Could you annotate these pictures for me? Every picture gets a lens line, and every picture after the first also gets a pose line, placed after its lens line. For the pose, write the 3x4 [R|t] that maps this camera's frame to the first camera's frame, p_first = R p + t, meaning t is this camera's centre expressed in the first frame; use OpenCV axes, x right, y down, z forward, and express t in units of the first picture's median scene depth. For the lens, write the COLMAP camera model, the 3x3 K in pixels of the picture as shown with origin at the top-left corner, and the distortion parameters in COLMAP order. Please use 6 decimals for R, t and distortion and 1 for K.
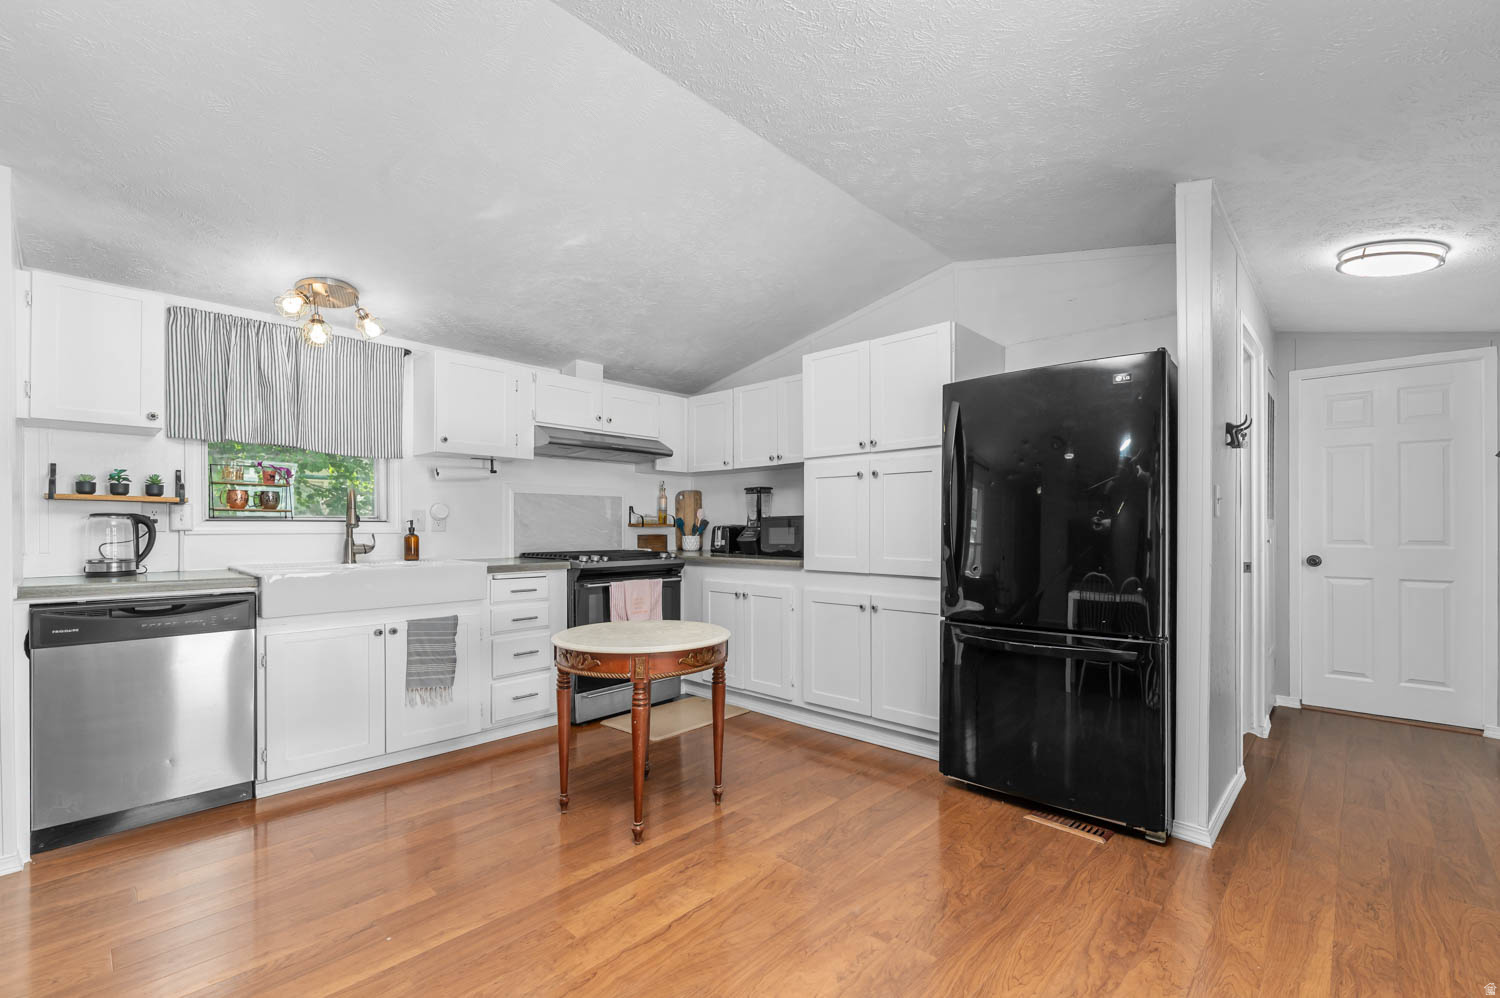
lens RADIAL K [[647.7, 0, 752.9], [0, 647.7, 521.3], [0, 0, 1]] dist [0.002560, -0.000775]
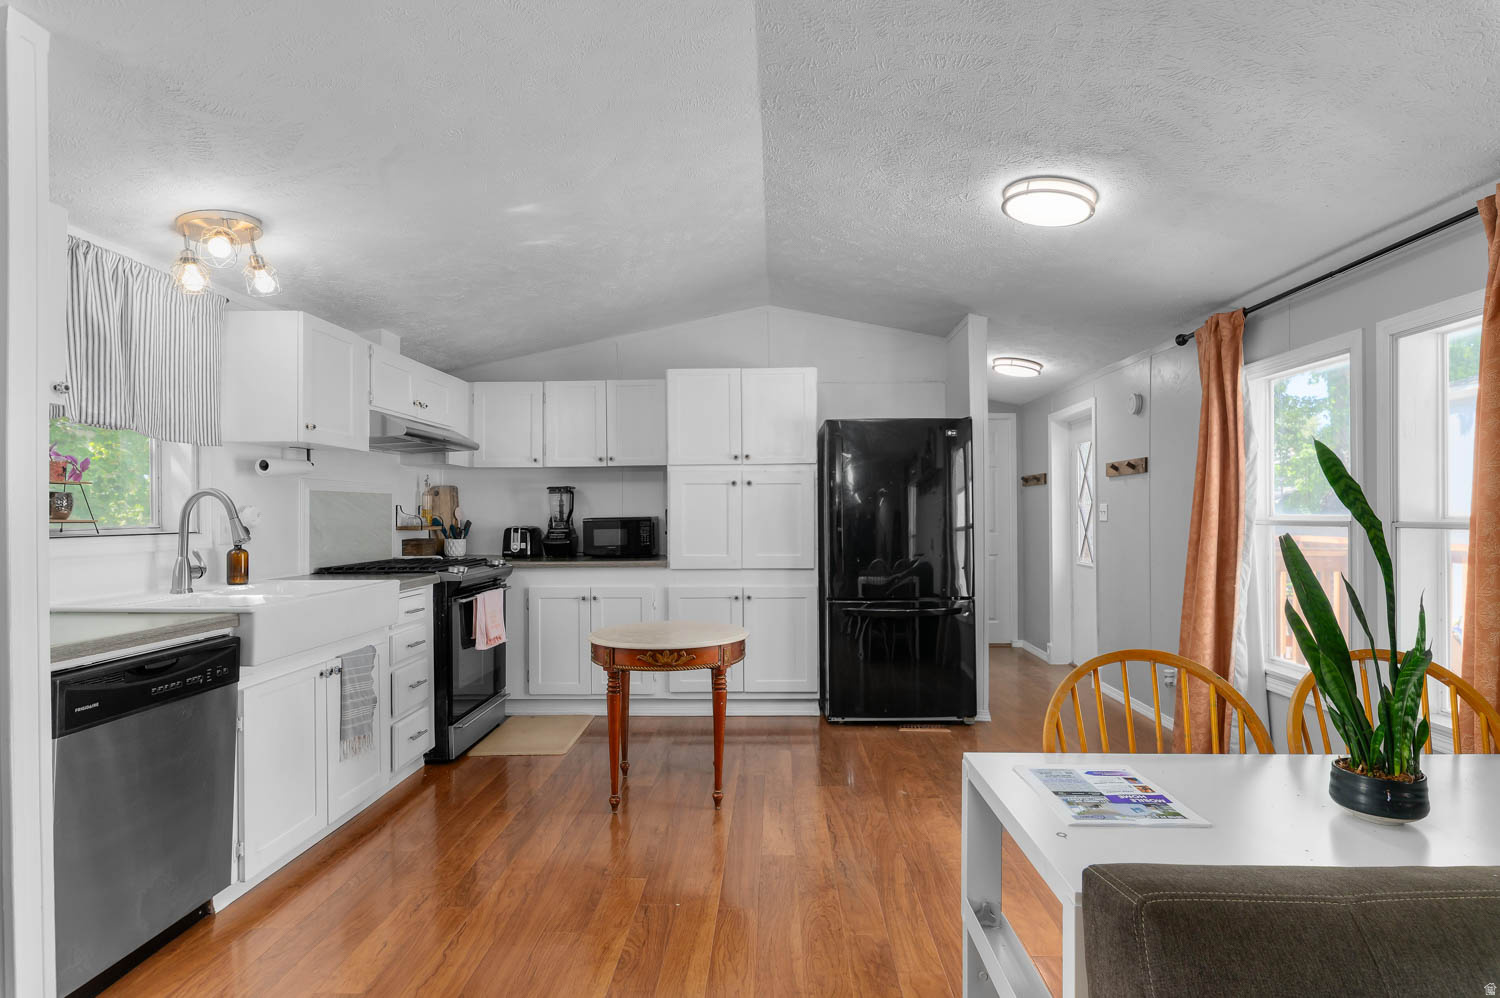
lens RADIAL K [[783.4, 0, 753.3], [0, 783.4, 503.8], [0, 0, 1]] dist [-0.006174, 0.000315]
pose [[0.748874, 0.000418, 0.662712, -0.697884], [0.002233, 0.999993, -0.003155, -0.029039], [-0.662709, 0.003842, 0.748867, -0.061703]]
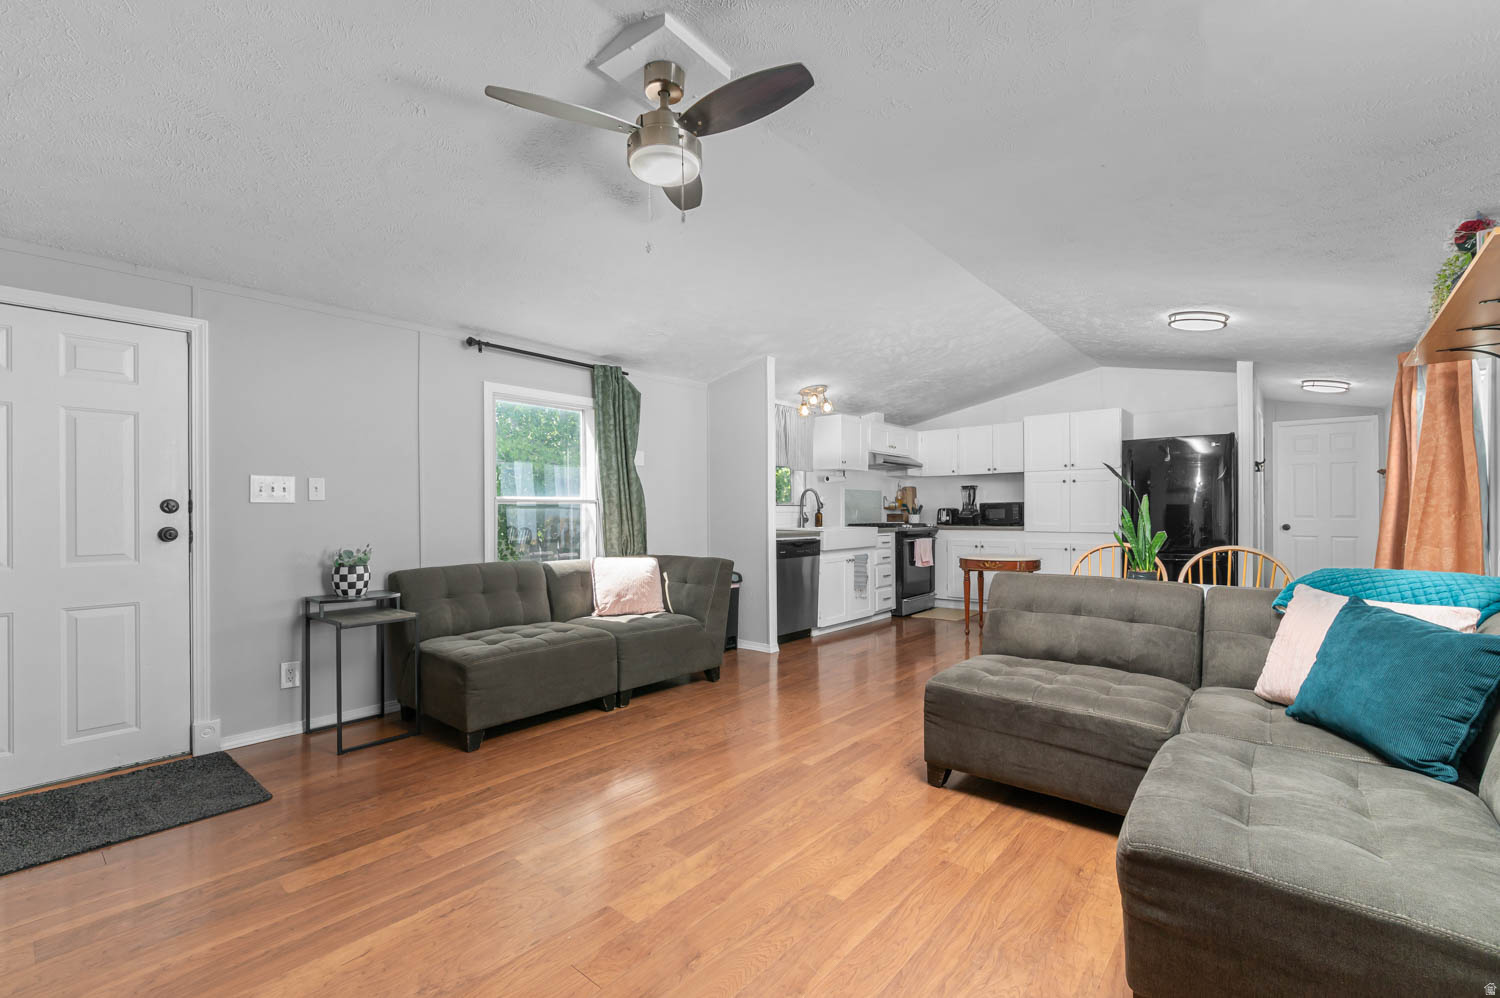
lens RADIAL K [[647.7, 0, 748.3], [0, 647.7, 507.1], [0, 0, 1]] dist [0.002560, -0.000775]
pose [[0.998943, -0.001791, 0.045940, -0.836176], [0.001844, 0.999998, -0.001114, 0.005935], [-0.045938, 0.001198, 0.998944, -0.862438]]
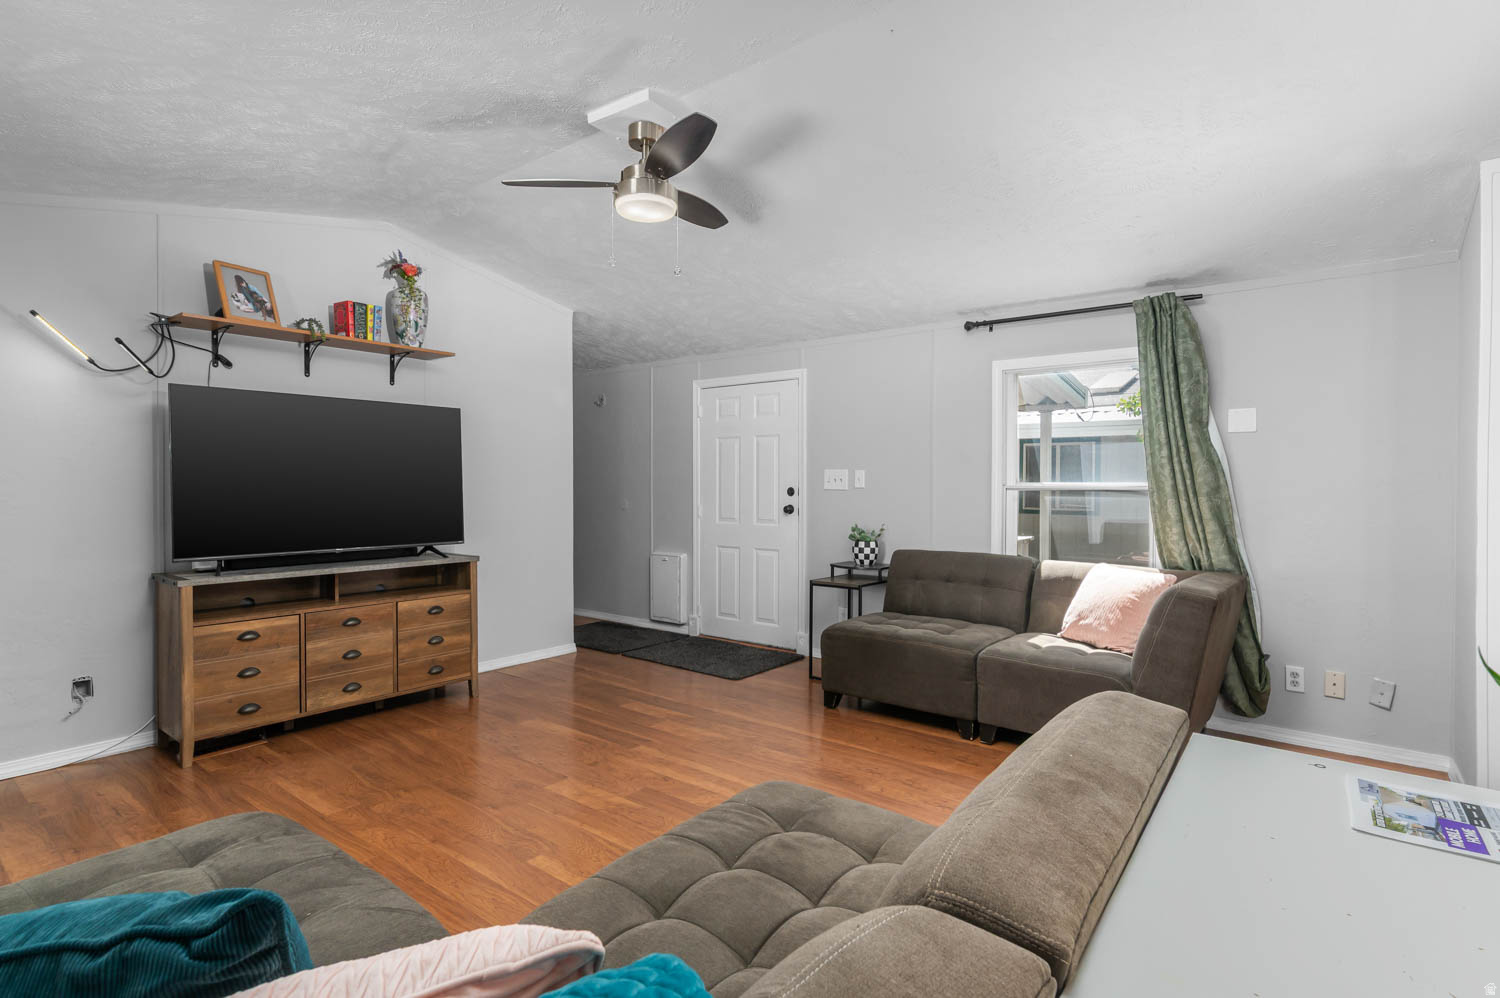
lens RADIAL K [[724.5, 0, 757.9], [0, 724.5, 489.5], [0, 0, 1]] dist [-0.000418, -0.000807]
pose [[0.093781, 0.009644, -0.995546, -0.061145], [-0.001273, 0.999953, 0.009566, -0.015937], [0.995592, 0.000370, 0.093789, -0.184946]]
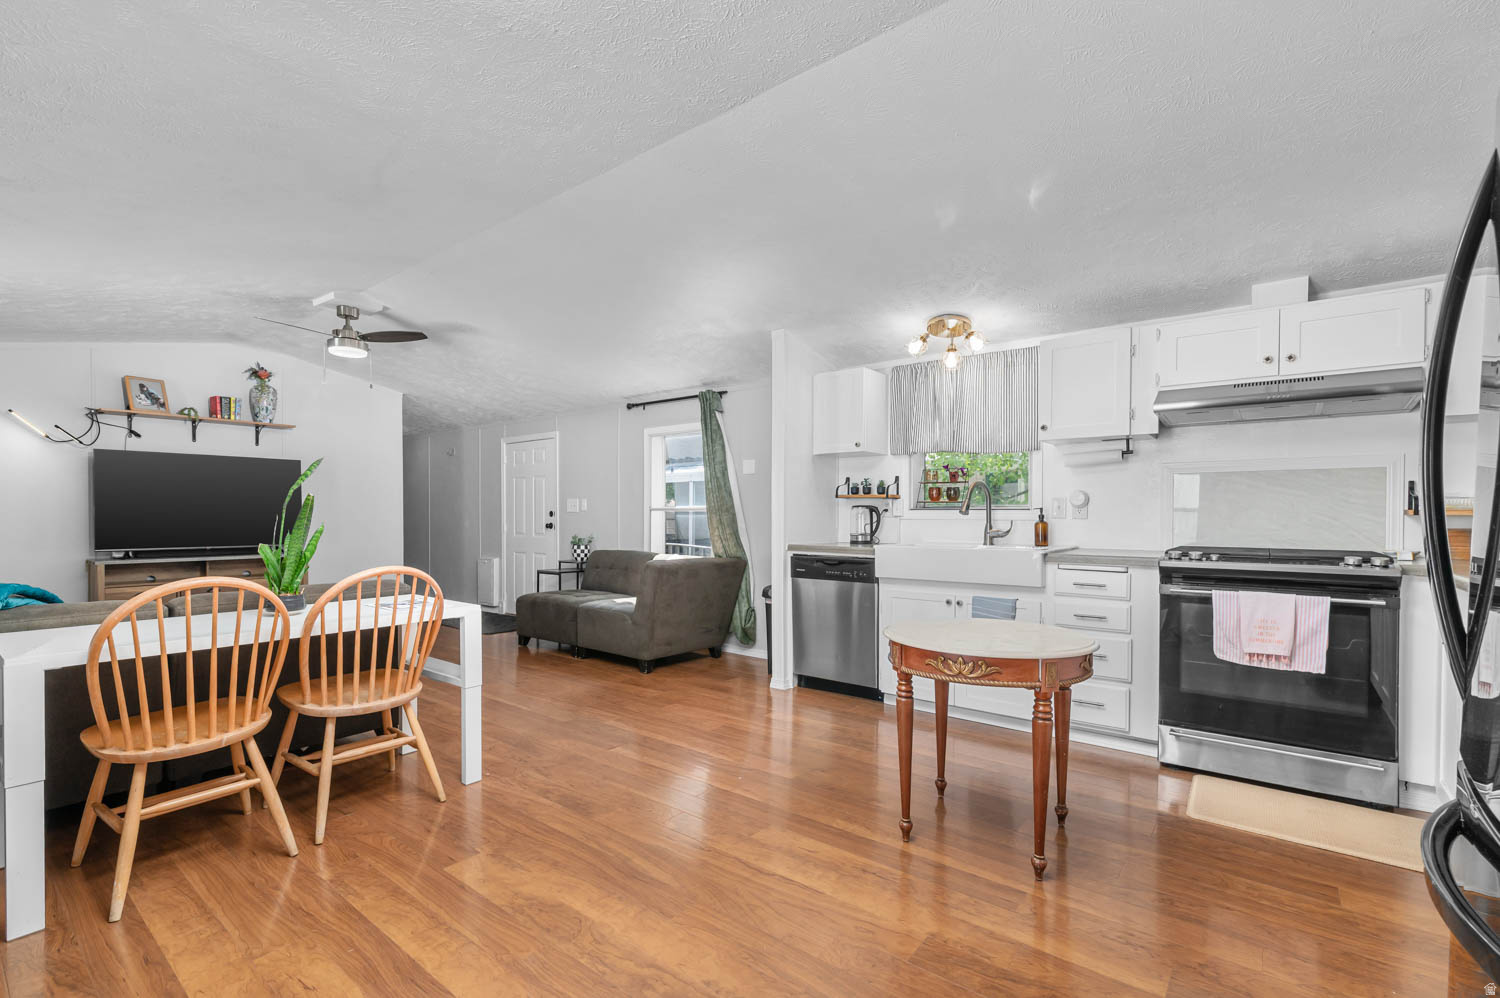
lens RADIAL K [[647.7, 0, 750.2], [0, 647.7, 523.9], [0, 0, 1]] dist [0.002560, -0.000775]
pose [[0.092163, 0.012641, -0.995664, 0.499459], [0.002988, 0.999911, 0.012972, 0.009524], [0.995739, -0.004170, 0.092117, 0.453378]]
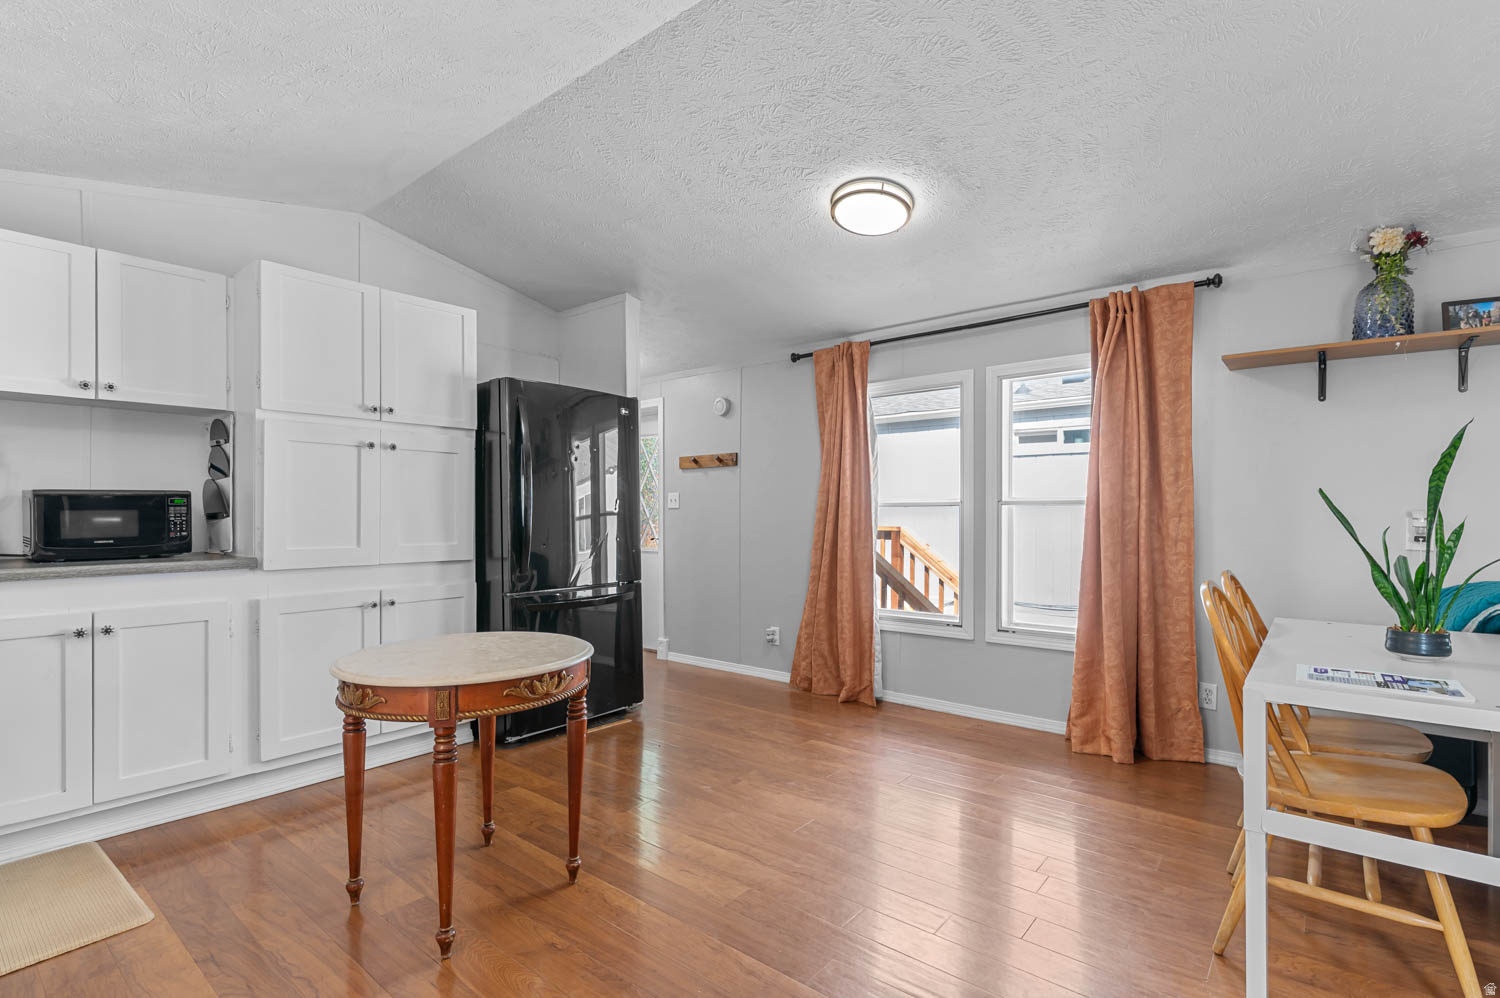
lens RADIAL K [[724.5, 0, 748.9], [0, 724.5, 511.8], [0, 0, 1]] dist [-0.000418, -0.000807]
pose [[-0.073072, 0.005704, 0.997310, -0.752321], [-0.007498, 0.999952, -0.006269, 0.014078], [-0.997298, -0.007936, -0.073026, 0.559437]]
